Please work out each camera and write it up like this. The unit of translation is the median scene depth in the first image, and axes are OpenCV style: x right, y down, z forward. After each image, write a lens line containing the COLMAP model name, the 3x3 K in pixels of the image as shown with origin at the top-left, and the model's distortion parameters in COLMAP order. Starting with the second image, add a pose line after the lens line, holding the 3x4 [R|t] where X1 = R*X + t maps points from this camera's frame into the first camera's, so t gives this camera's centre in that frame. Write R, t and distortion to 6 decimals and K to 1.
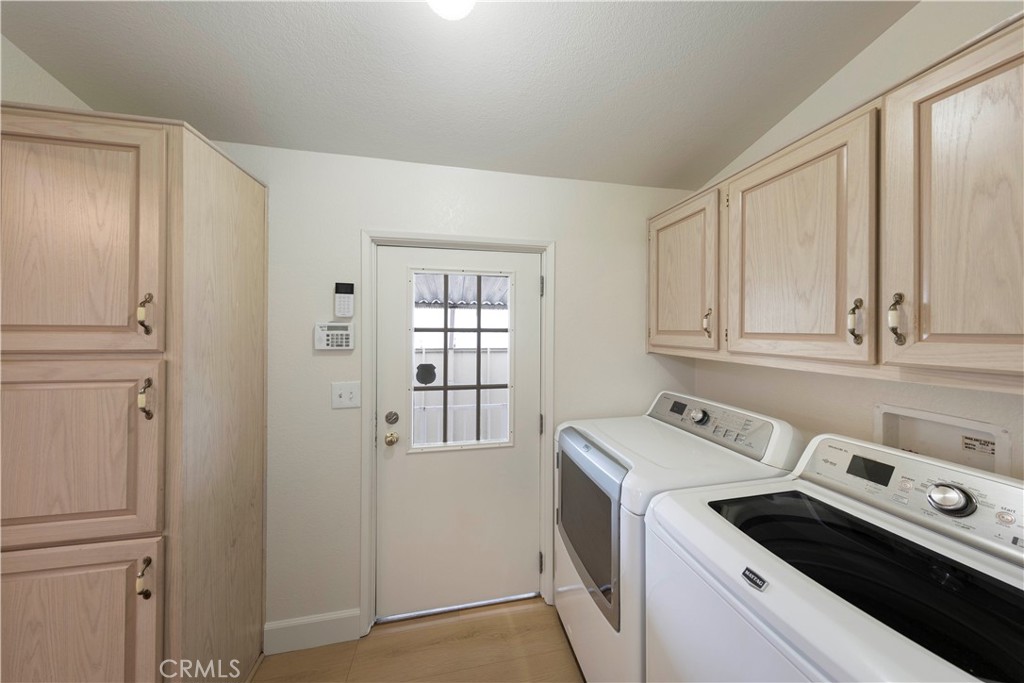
lens RADIAL K [[325.5, 0, 513.3], [0, 325.5, 331.2], [0, 0, 1]] dist [0.000837, 0.000016]
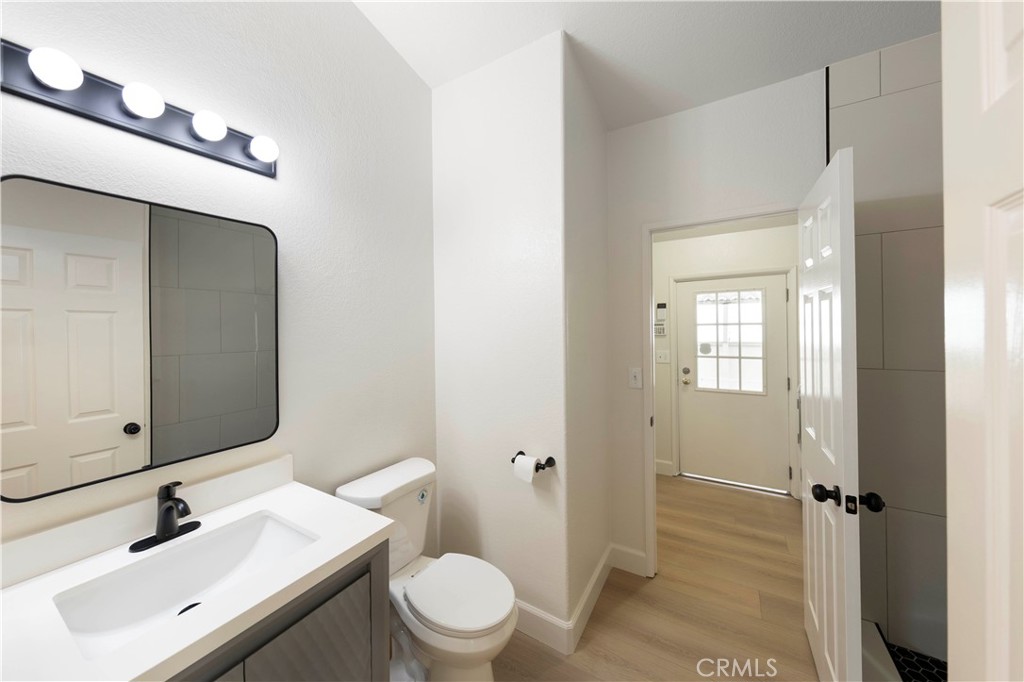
lens RADIAL K [[350.7, 0, 507.8], [0, 350.7, 327.3], [0, 0, 1]] dist [0.001892, 0.000037]
pose [[0.735419, -0.019302, -0.677338, 0.260793], [0.014712, 0.999813, -0.012518, 0.019765], [0.677453, -0.000760, 0.735566, -1.236453]]
